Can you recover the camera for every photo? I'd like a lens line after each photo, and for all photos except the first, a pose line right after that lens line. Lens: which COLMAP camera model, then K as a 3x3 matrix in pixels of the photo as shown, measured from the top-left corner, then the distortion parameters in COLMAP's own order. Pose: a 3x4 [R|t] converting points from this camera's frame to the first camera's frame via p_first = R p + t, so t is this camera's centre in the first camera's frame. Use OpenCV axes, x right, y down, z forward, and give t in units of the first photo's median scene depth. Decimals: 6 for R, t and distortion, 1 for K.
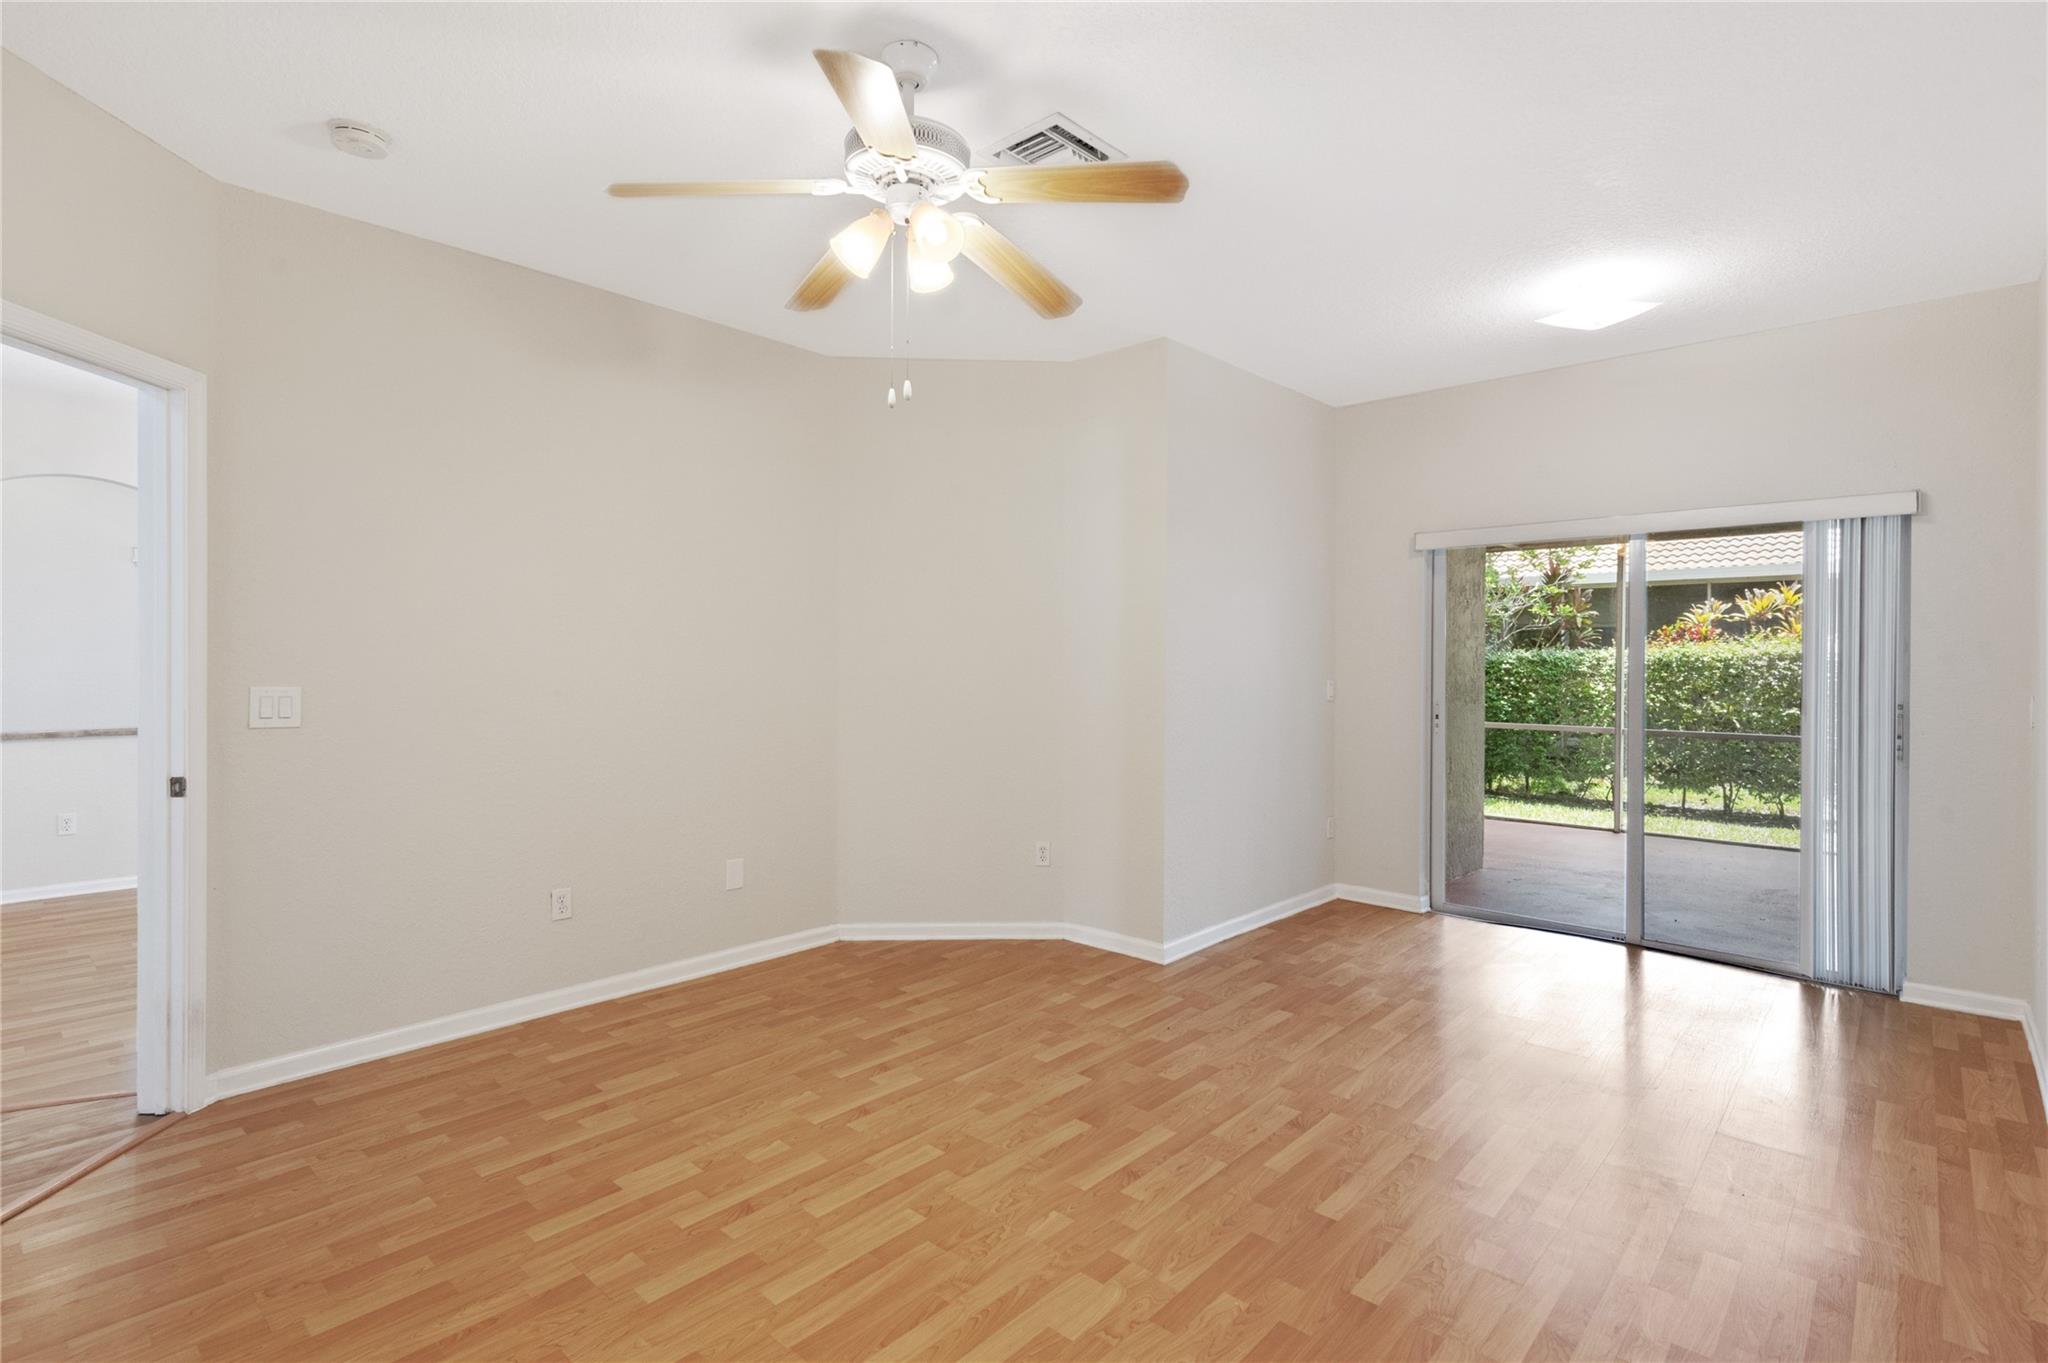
lens RADIAL K [[987.1, 0, 1038.0], [0, 987.1, 664.2], [0, 0, 1]] dist [0.003755, -0.001136]
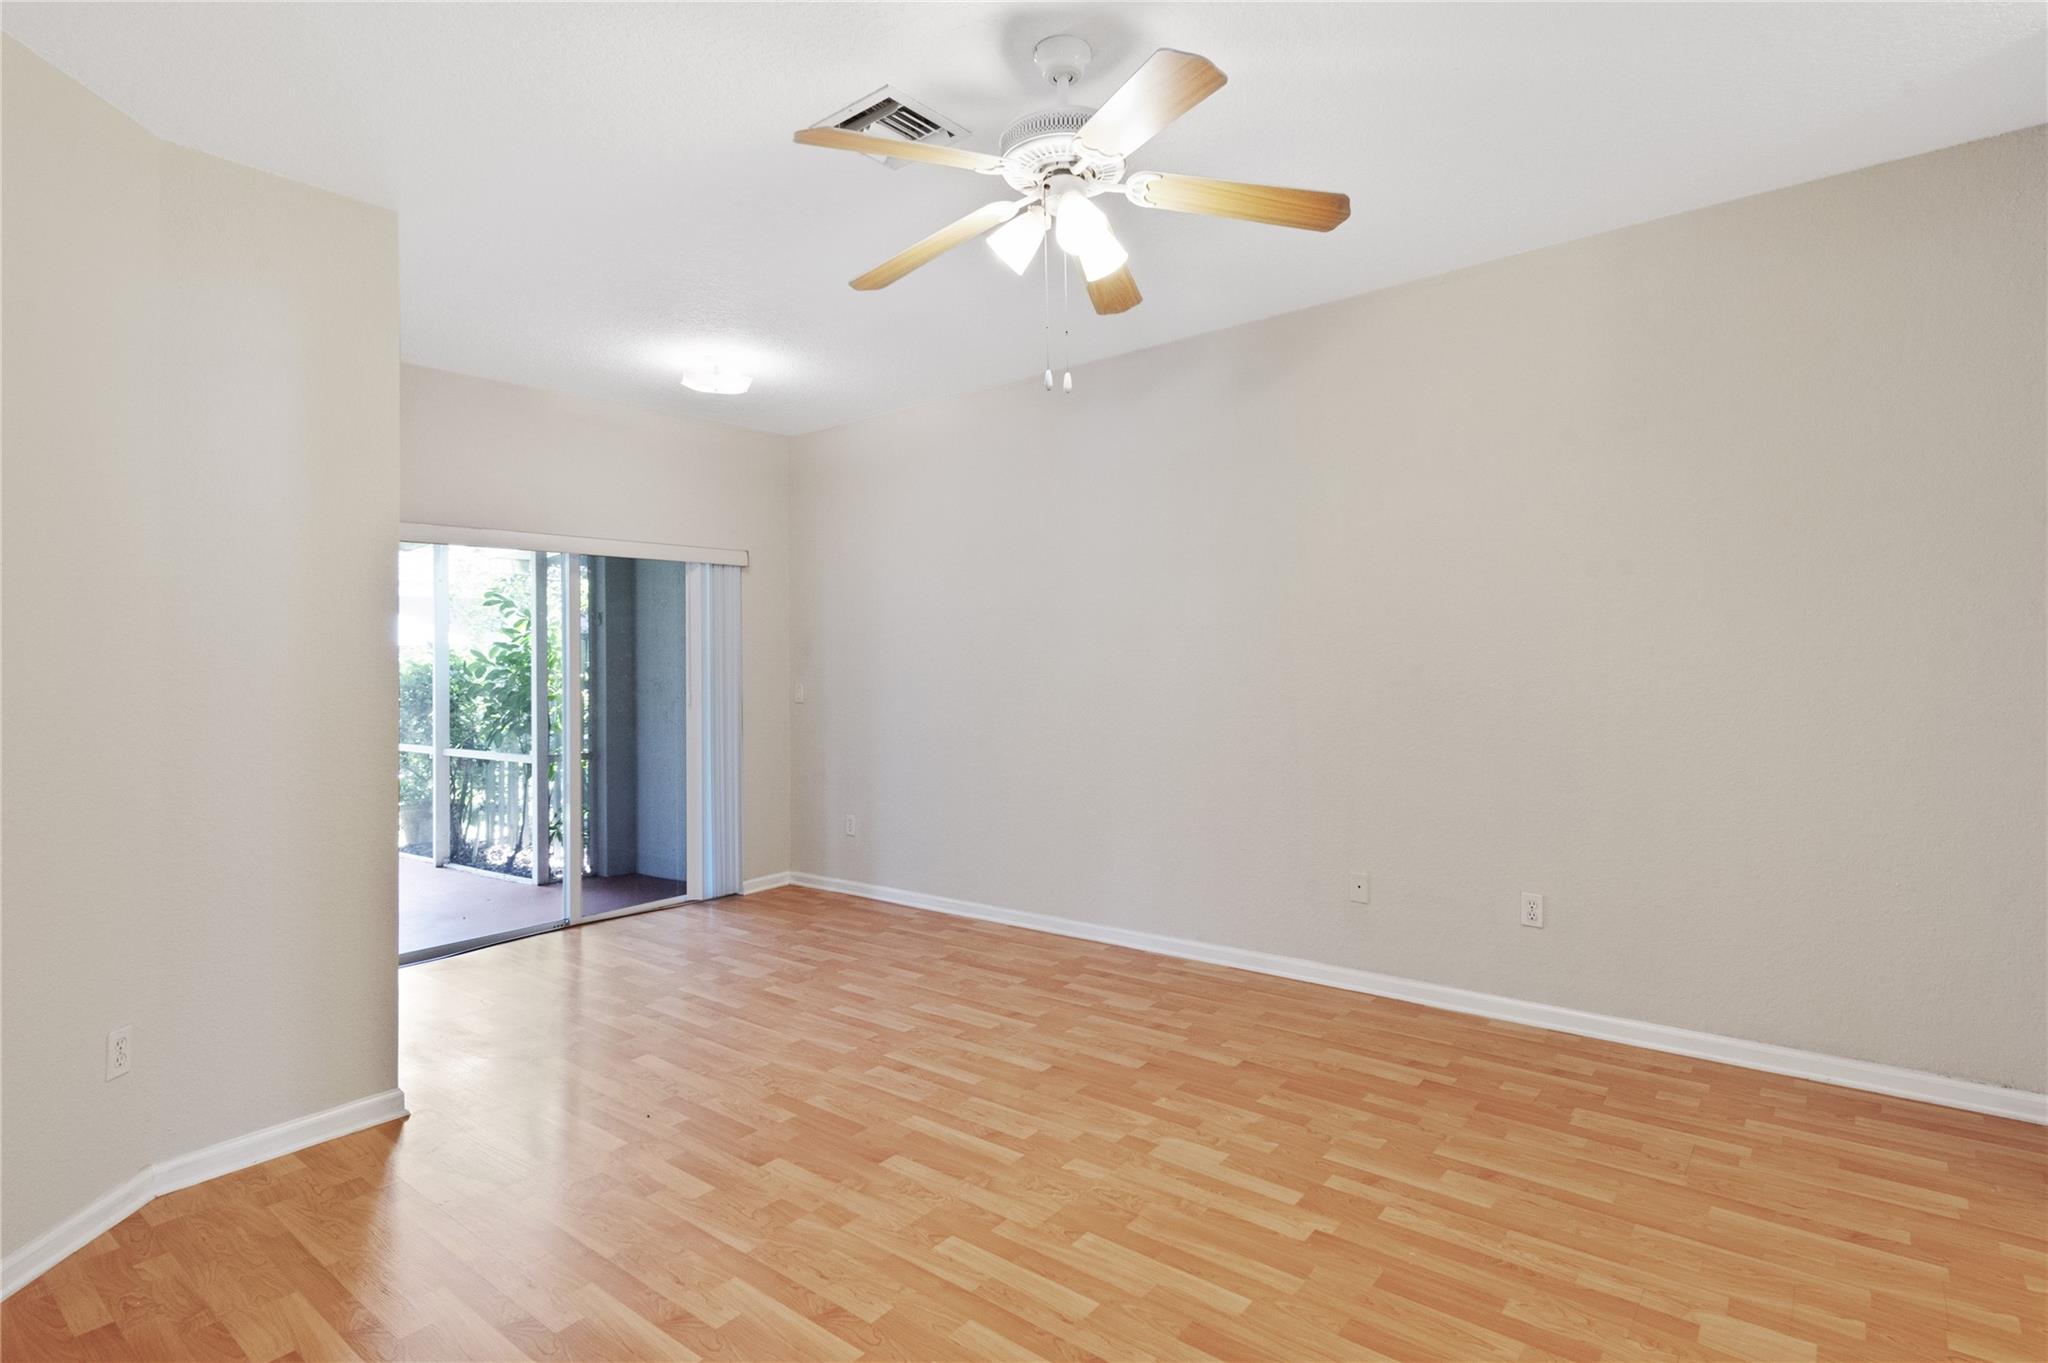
lens RADIAL K [[987.1, 0, 1021.4], [0, 987.1, 663.9], [0, 0, 1]] dist [0.003755, -0.001136]
pose [[-0.038980, 0.000799, 0.999240, -0.771096], [0.028733, 0.999587, 0.000322, -0.003150], [-0.998827, 0.028724, -0.038987, 0.769070]]
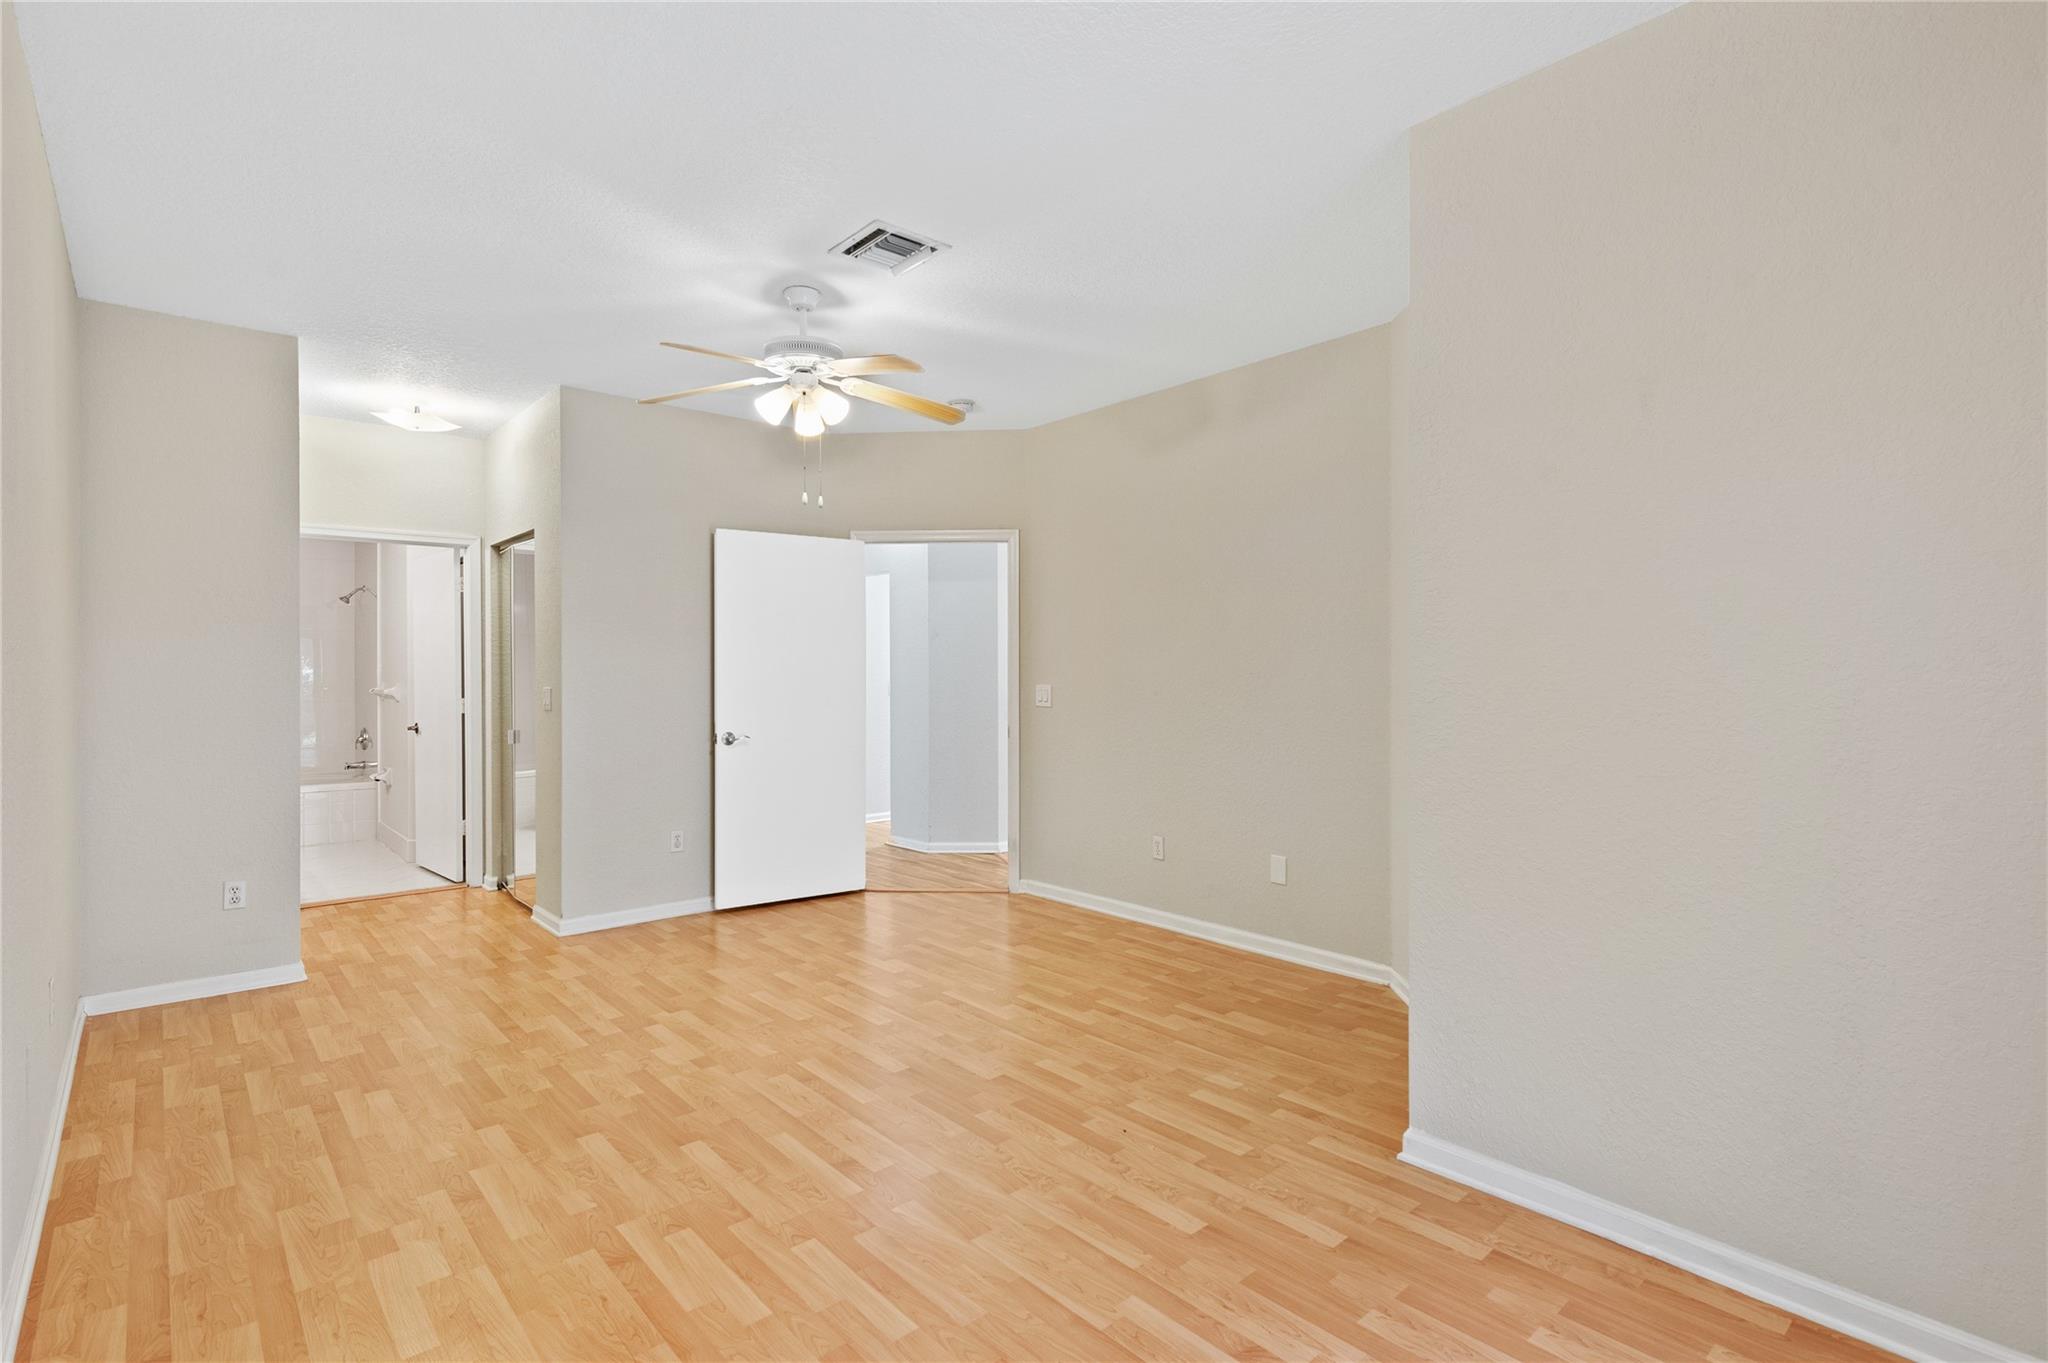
lens RADIAL K [[987.1, 0, 1045.6], [0, 987.1, 691.7], [0, 0, 1]] dist [0.003755, -0.001136]
pose [[-0.102513, 0.019981, -0.994531, 1.007745], [-0.005435, 0.999772, 0.020647, -0.004294], [0.994717, 0.007522, -0.102381, 1.101650]]
